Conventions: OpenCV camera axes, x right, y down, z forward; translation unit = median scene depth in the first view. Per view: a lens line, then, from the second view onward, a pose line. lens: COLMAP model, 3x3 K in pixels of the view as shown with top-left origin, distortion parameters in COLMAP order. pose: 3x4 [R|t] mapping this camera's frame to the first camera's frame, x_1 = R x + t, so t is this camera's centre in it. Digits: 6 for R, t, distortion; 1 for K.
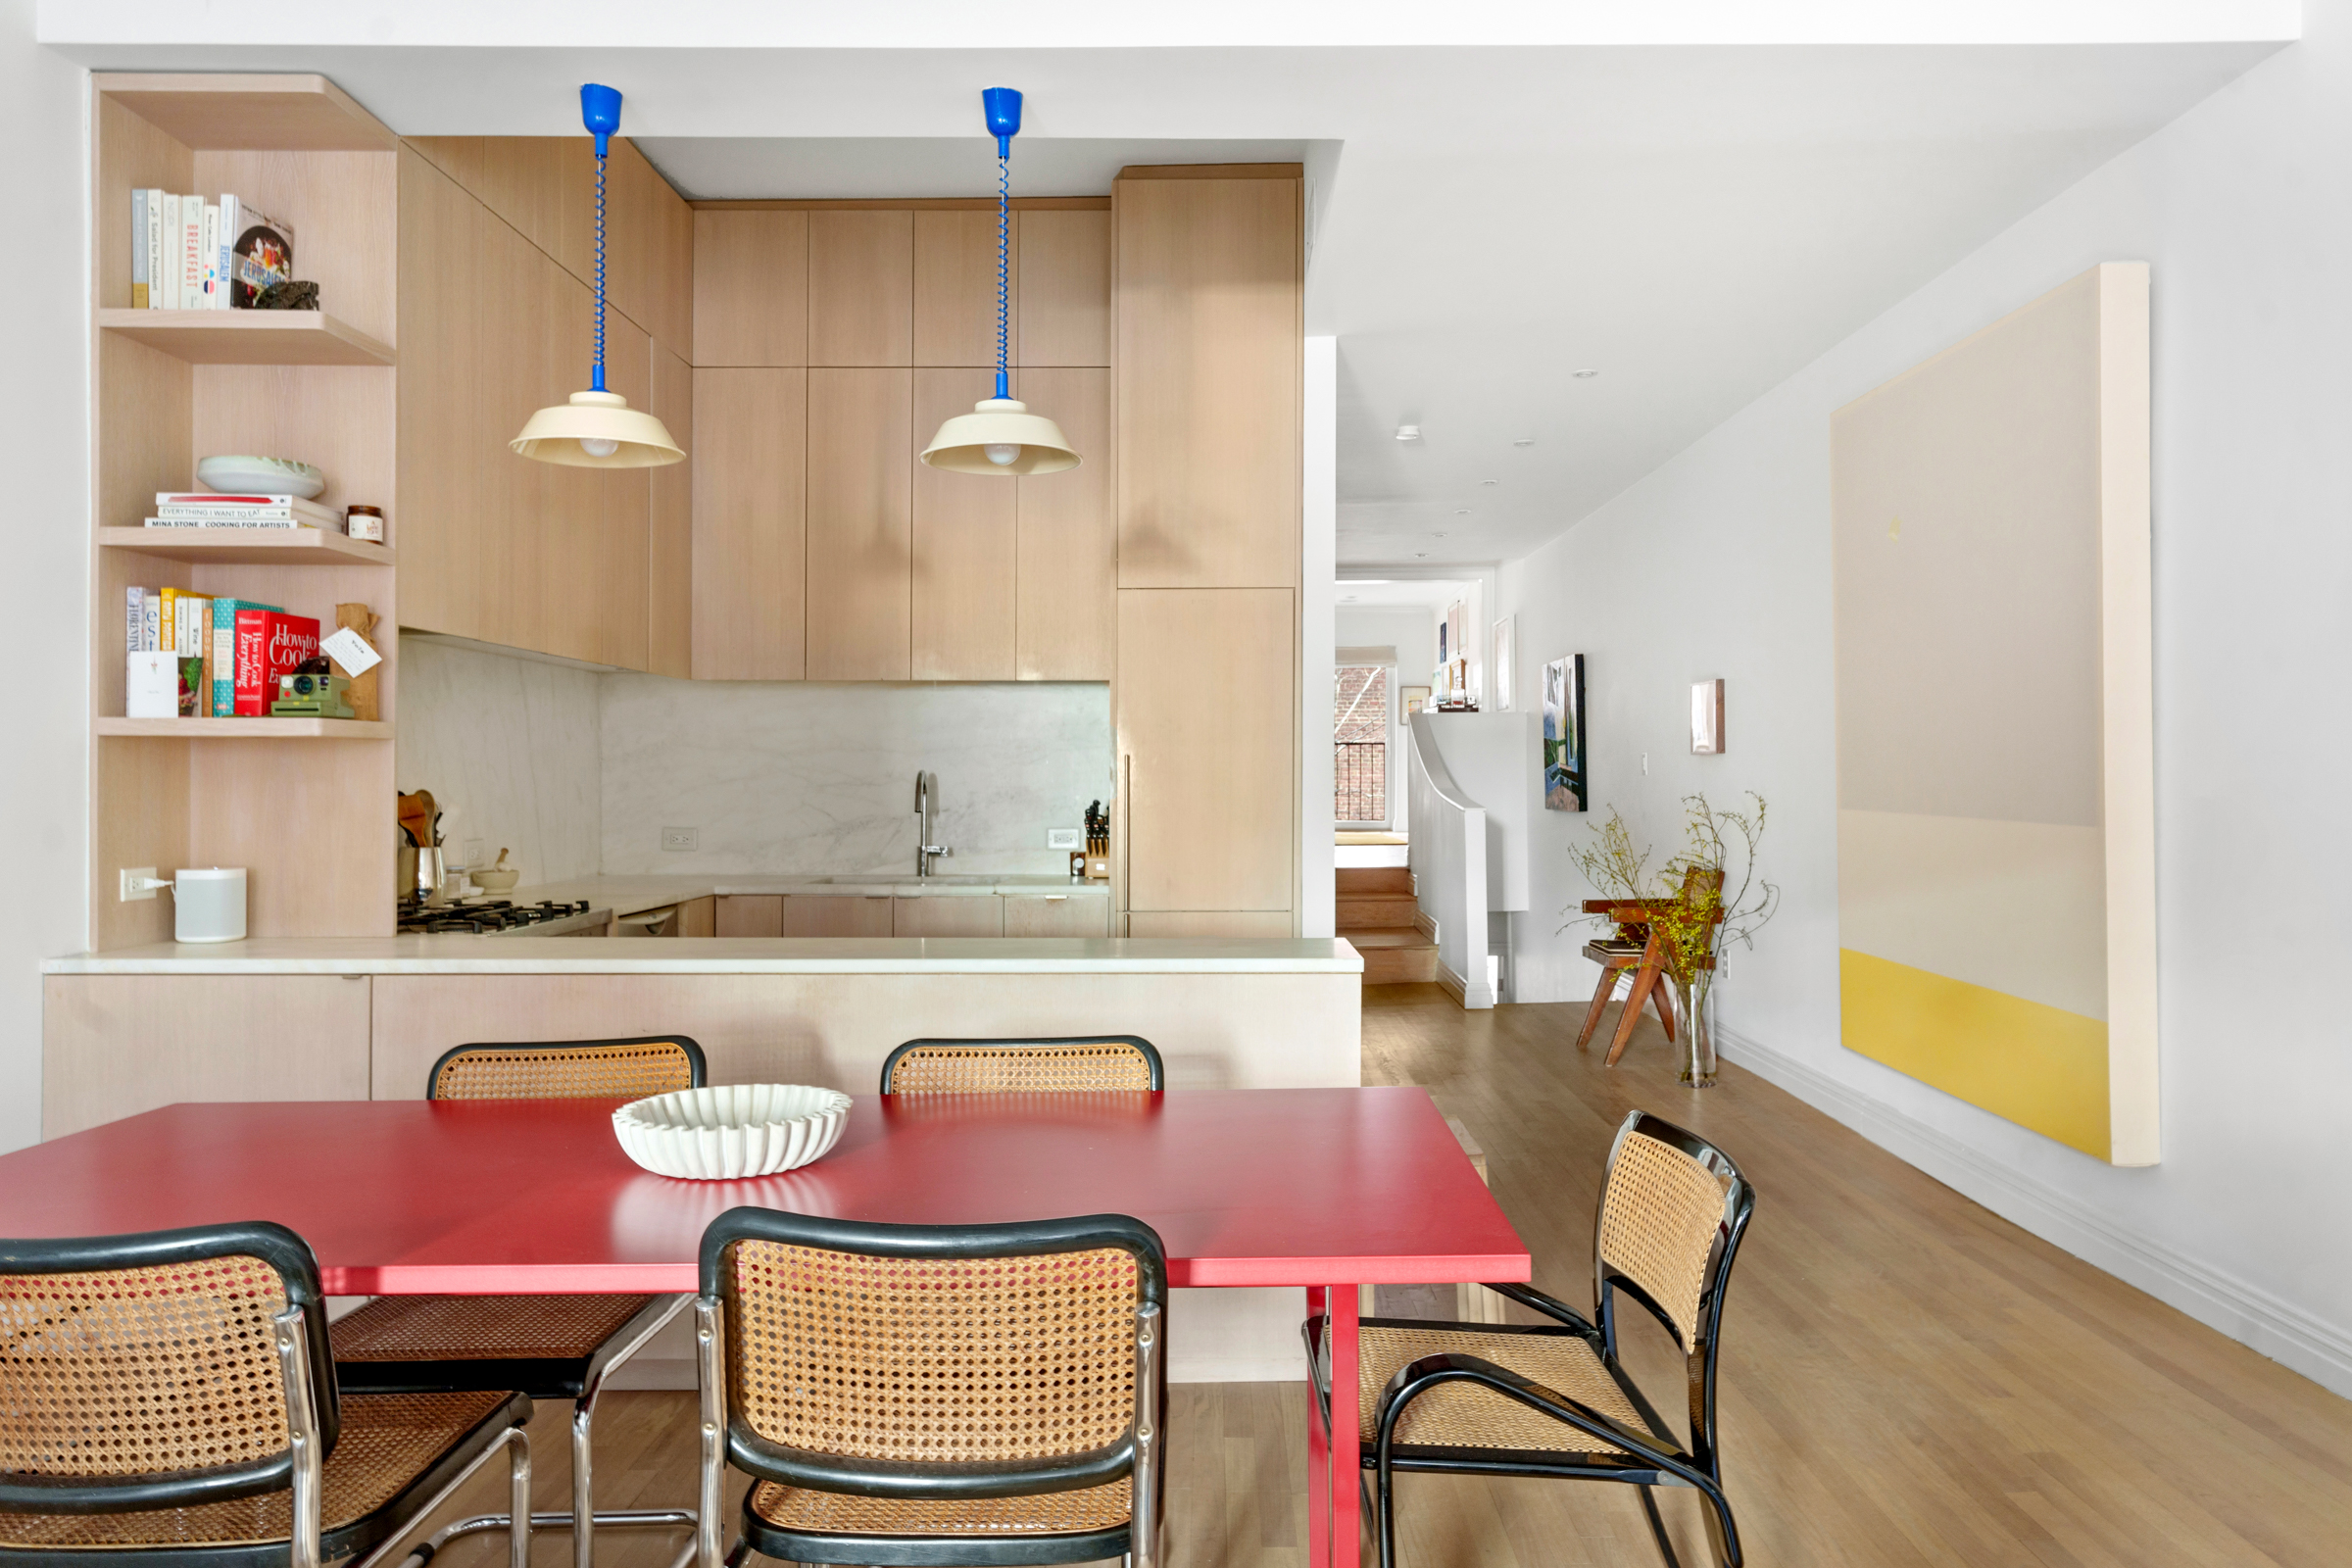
lens RADIAL K [[1645.7, 0, 1185.0], [0, 1645.7, 794.6], [0, 0, 1]] dist [0.001370, -0.001351]
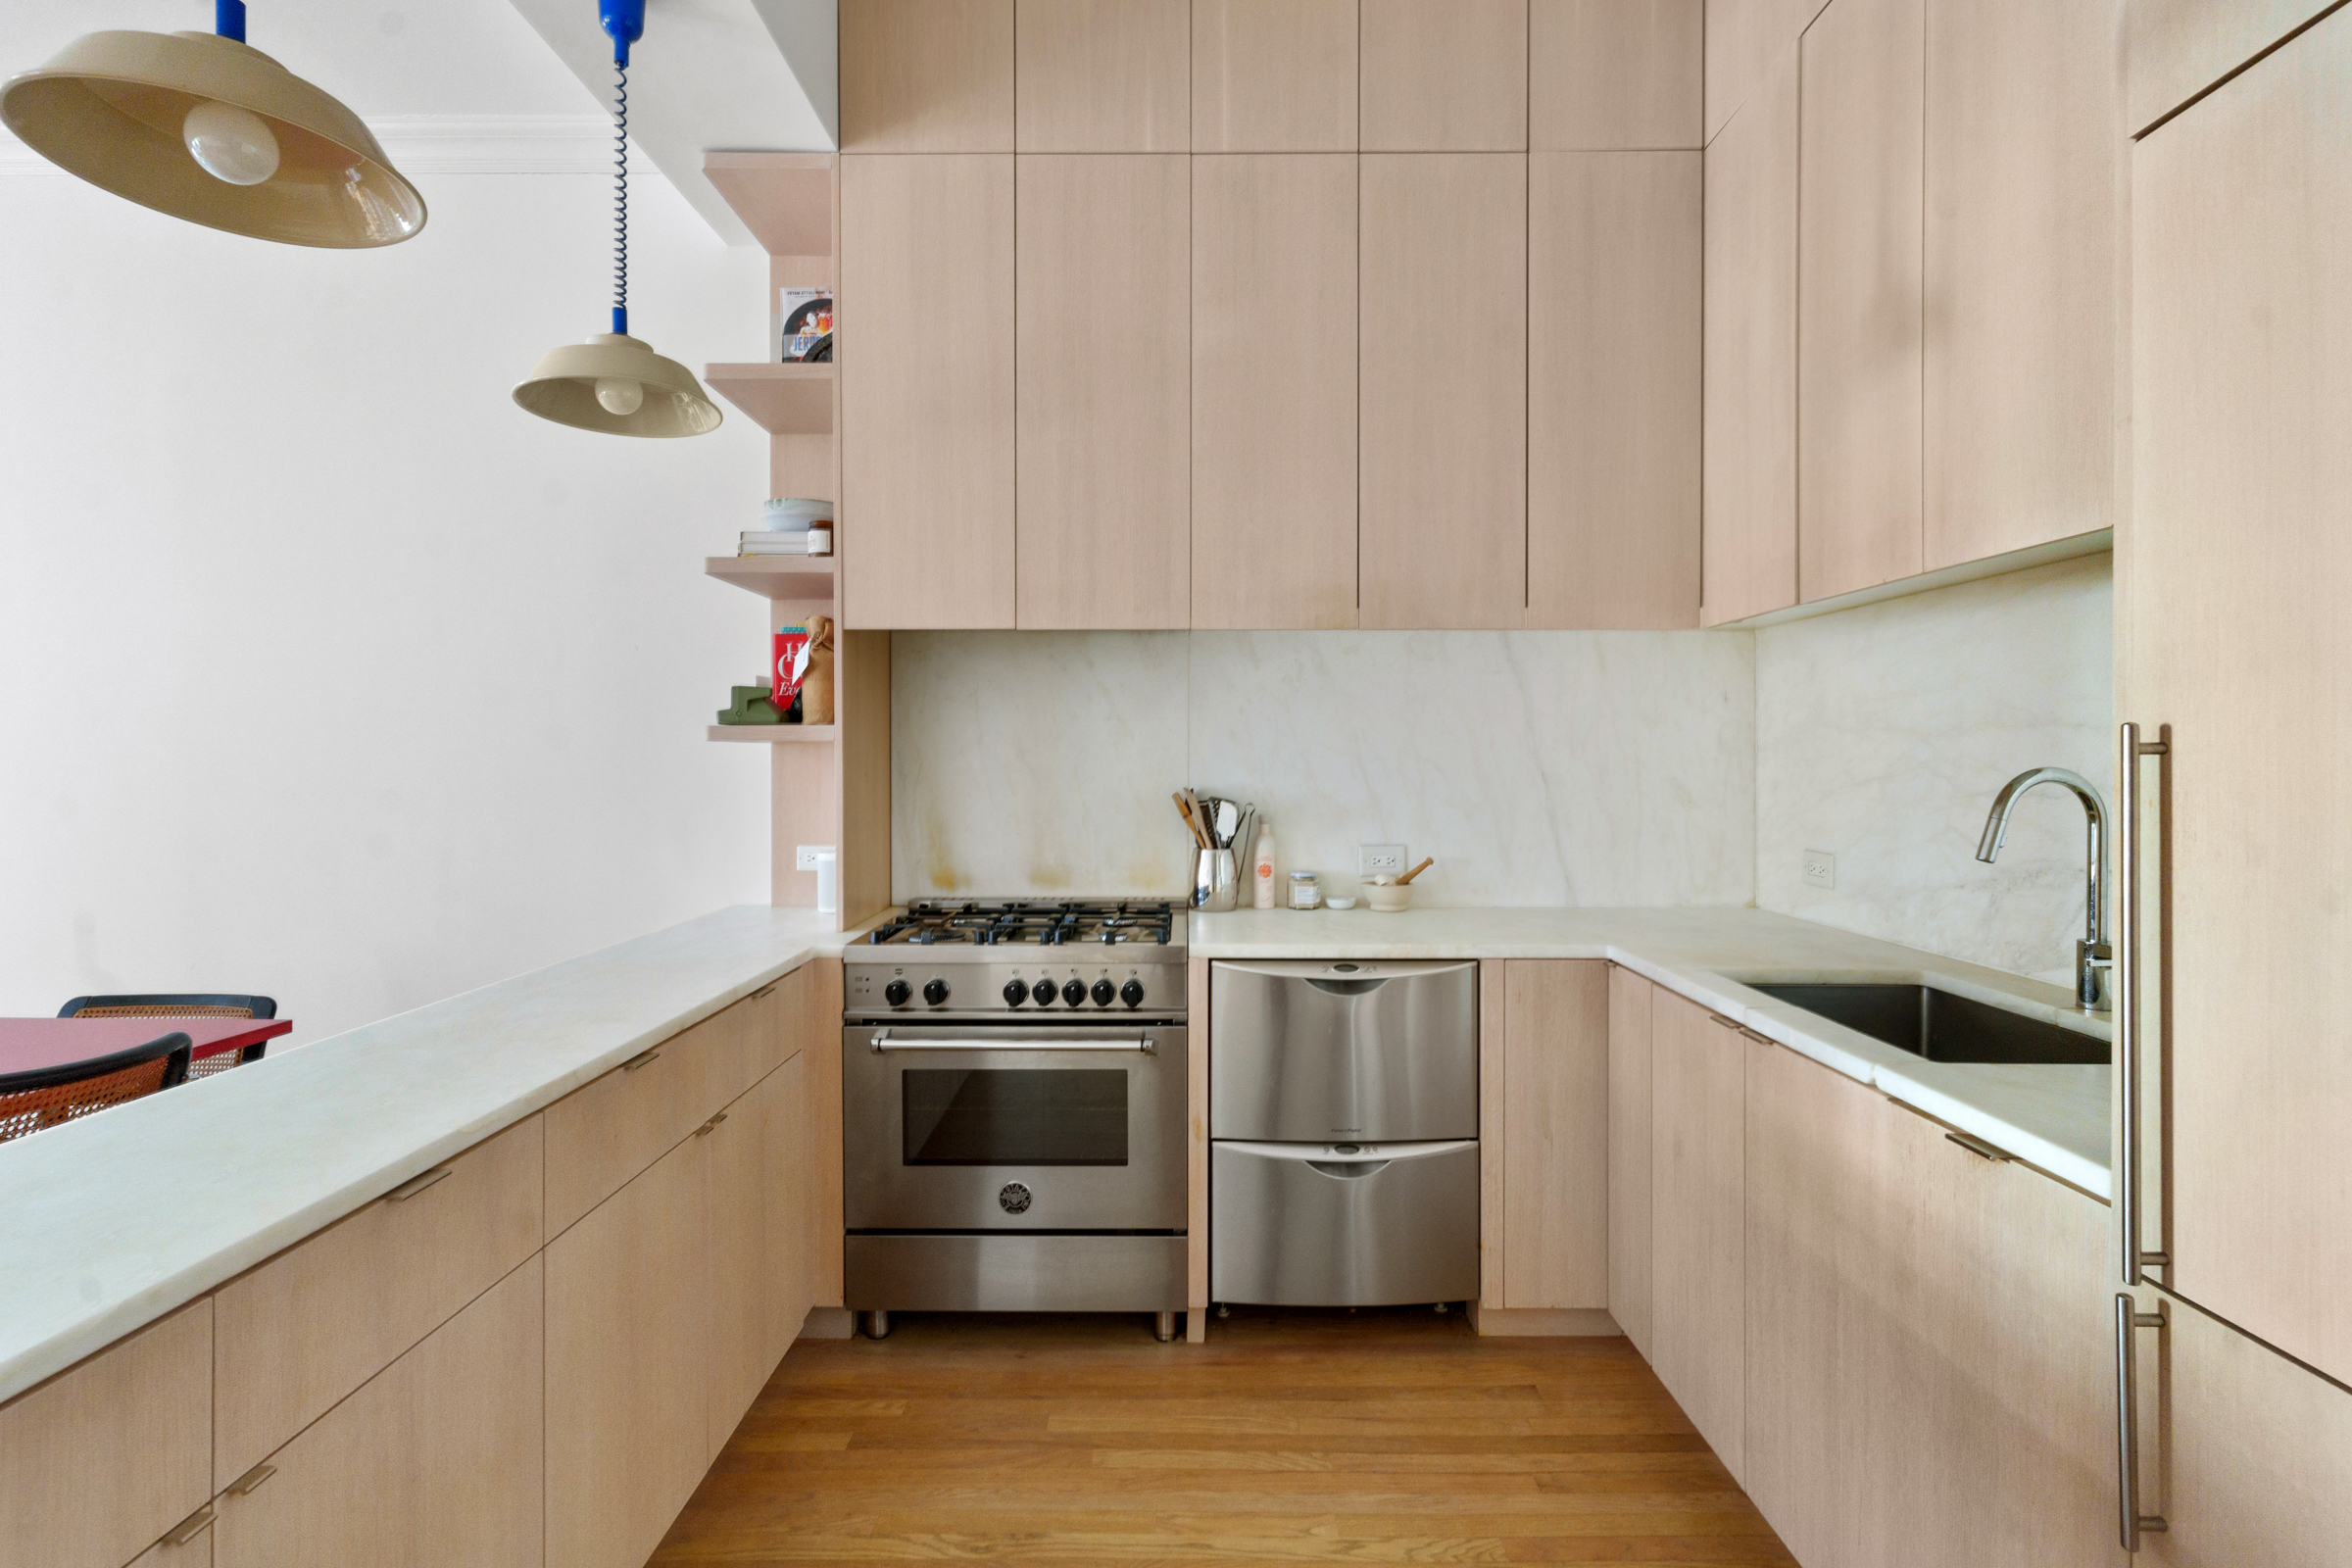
lens RADIAL K [[1134.9, 0, 1178.3], [0, 1134.9, 768.5], [0, 0, 1]] dist [0.002378, 0.000067]
pose [[-0.008167, 0.013533, -0.999875, 0.159972], [-0.008286, 0.999873, 0.013601, -0.018446], [0.999932, 0.008396, -0.008054, 0.834034]]
